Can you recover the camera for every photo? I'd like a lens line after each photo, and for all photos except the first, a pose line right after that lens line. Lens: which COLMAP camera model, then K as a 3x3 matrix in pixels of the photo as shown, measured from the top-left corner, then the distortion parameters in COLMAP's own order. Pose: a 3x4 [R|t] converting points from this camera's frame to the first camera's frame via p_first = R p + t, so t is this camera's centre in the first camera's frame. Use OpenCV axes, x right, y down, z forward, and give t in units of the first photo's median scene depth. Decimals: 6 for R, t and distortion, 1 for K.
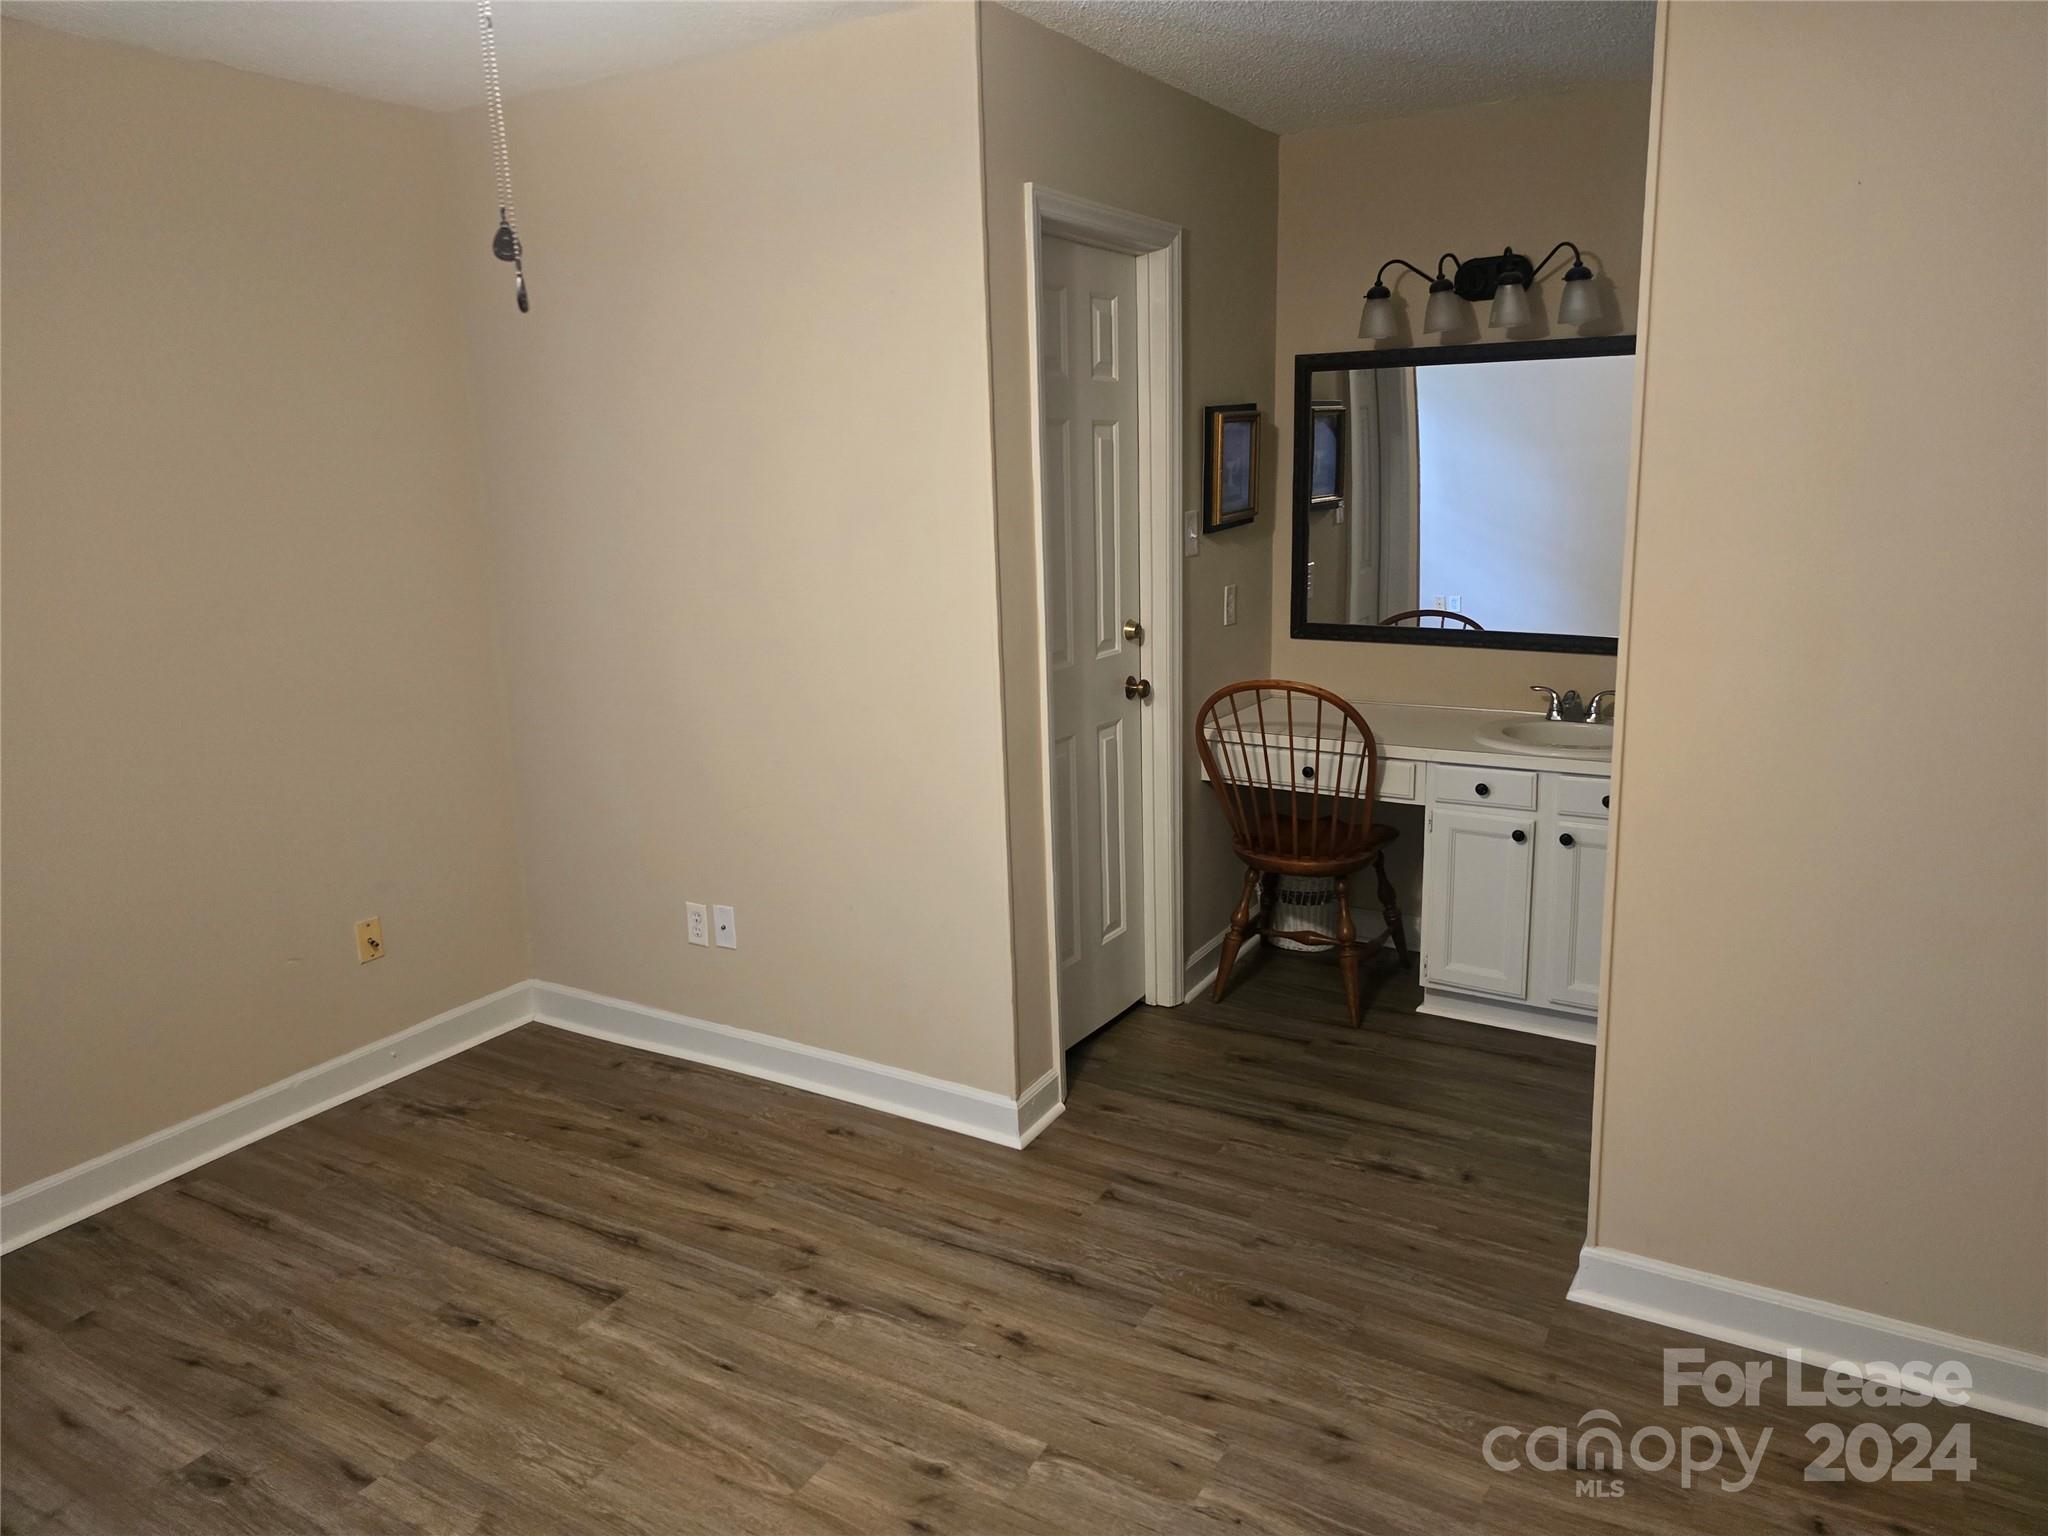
lens RADIAL K [[1378.7, 0, 1033.4], [0, 1378.7, 734.2], [0, 0, 1]] dist [0.054986, -0.051665]
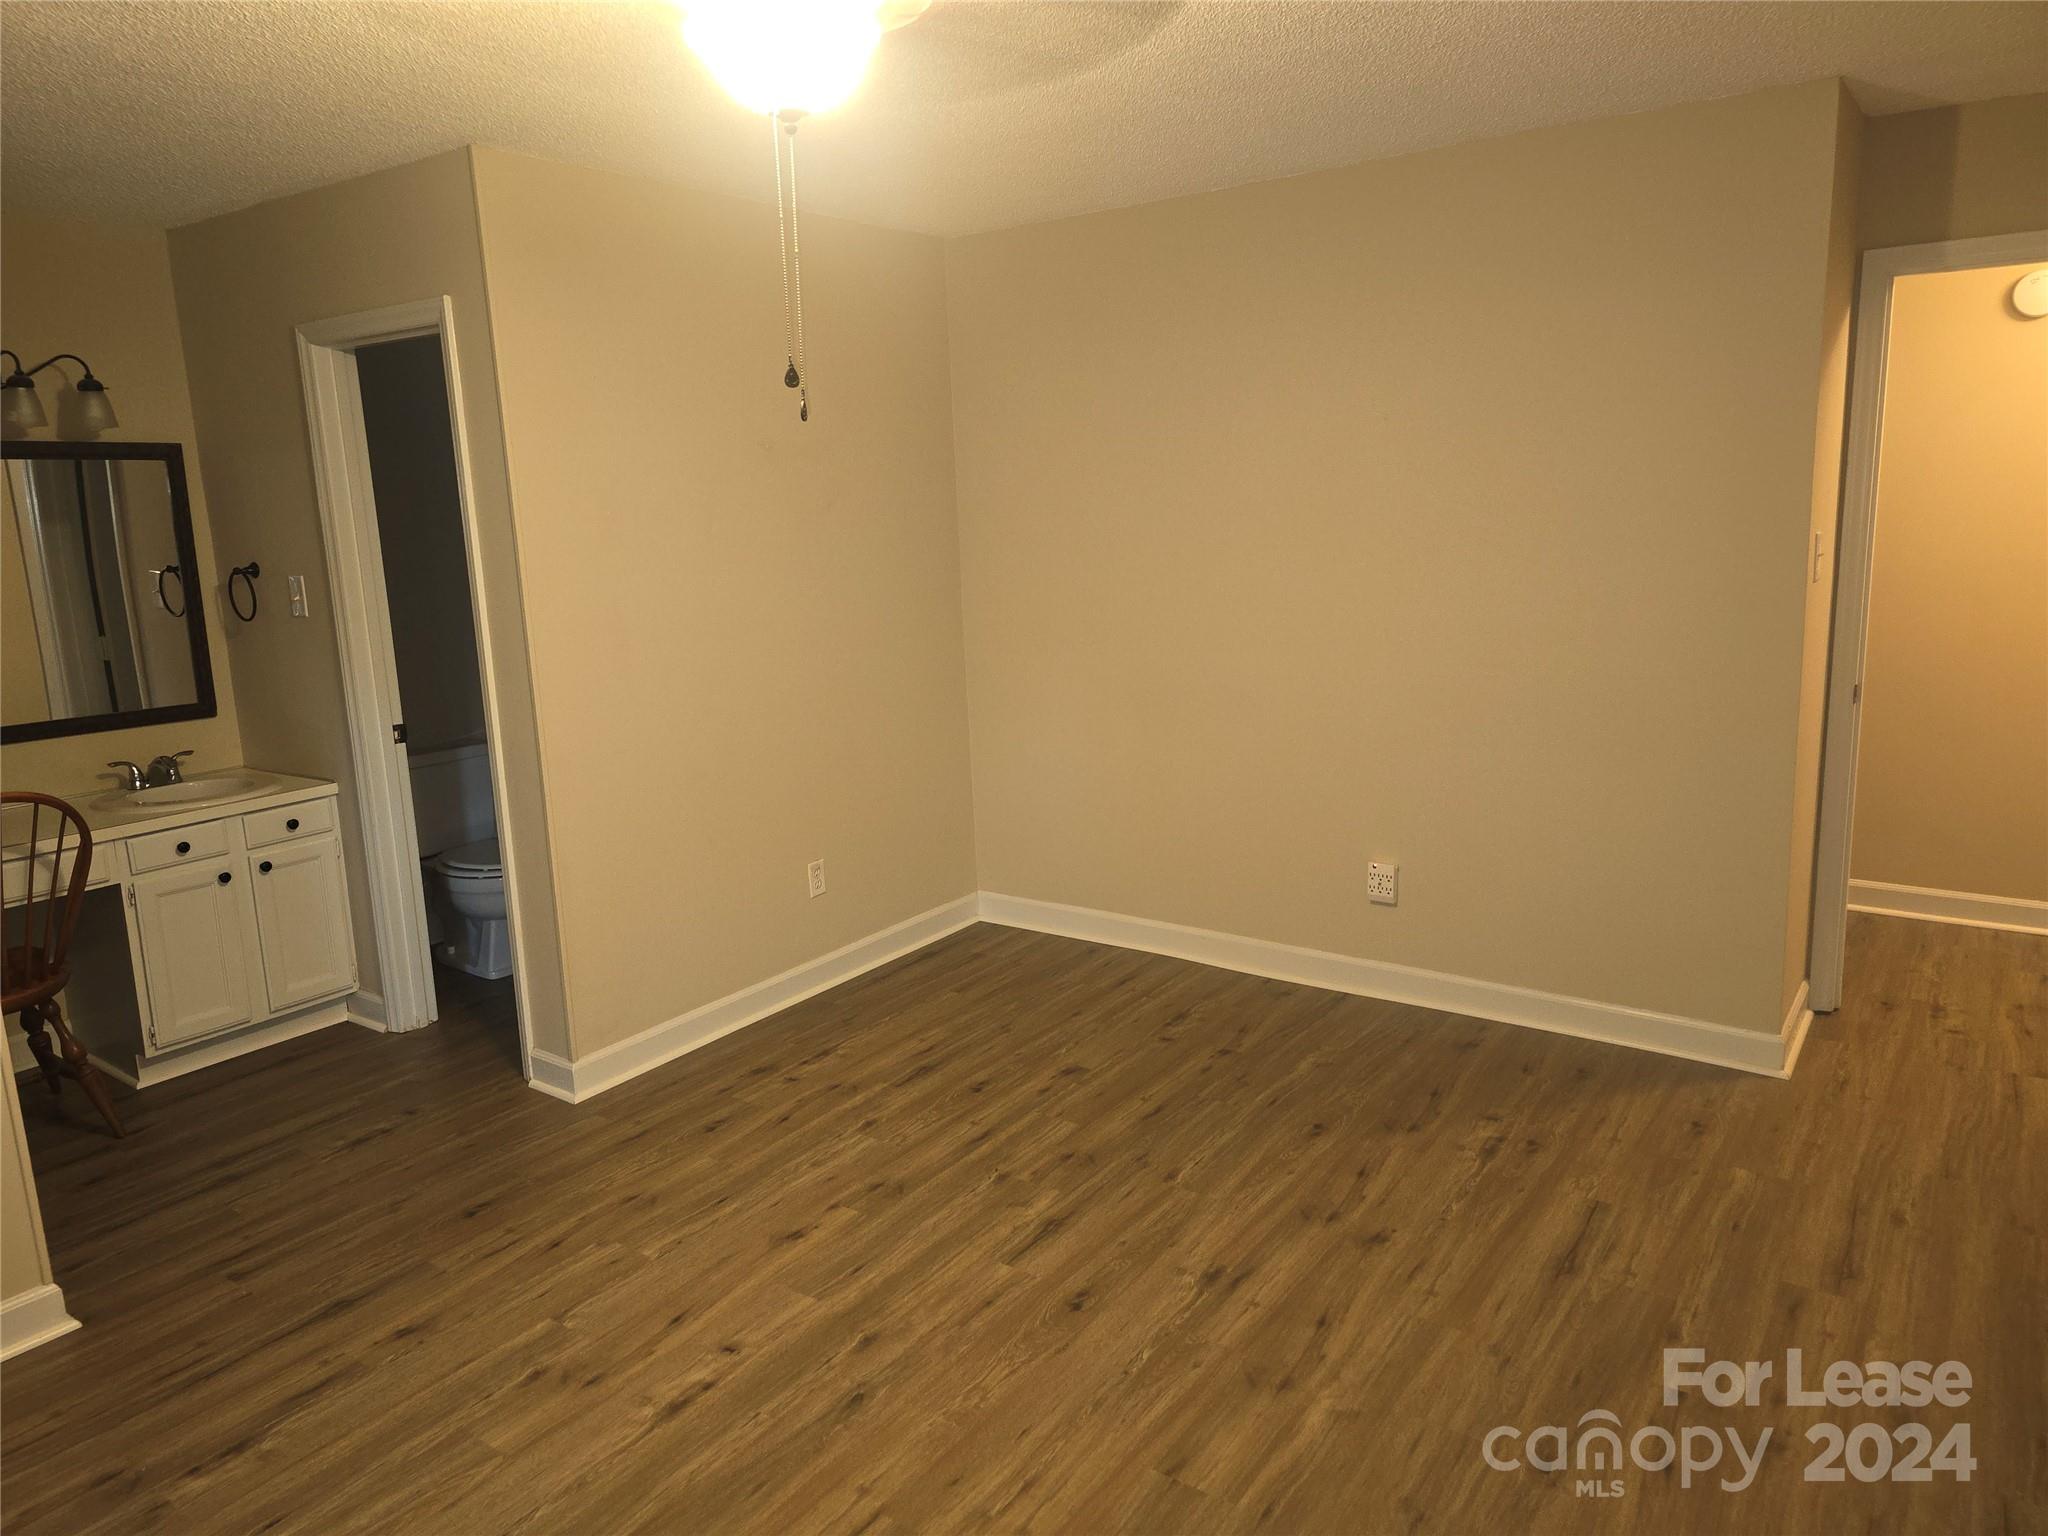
lens RADIAL K [[1378.7, 0, 1023.0], [0, 1378.7, 762.0], [0, 0, 1]] dist [0.054986, -0.051665]
pose [[0.084584, -0.167309, 0.982269, -0.847220], [0.234316, 0.961497, 0.143594, -0.034513], [-0.968474, 0.218015, 0.120531, 0.261577]]
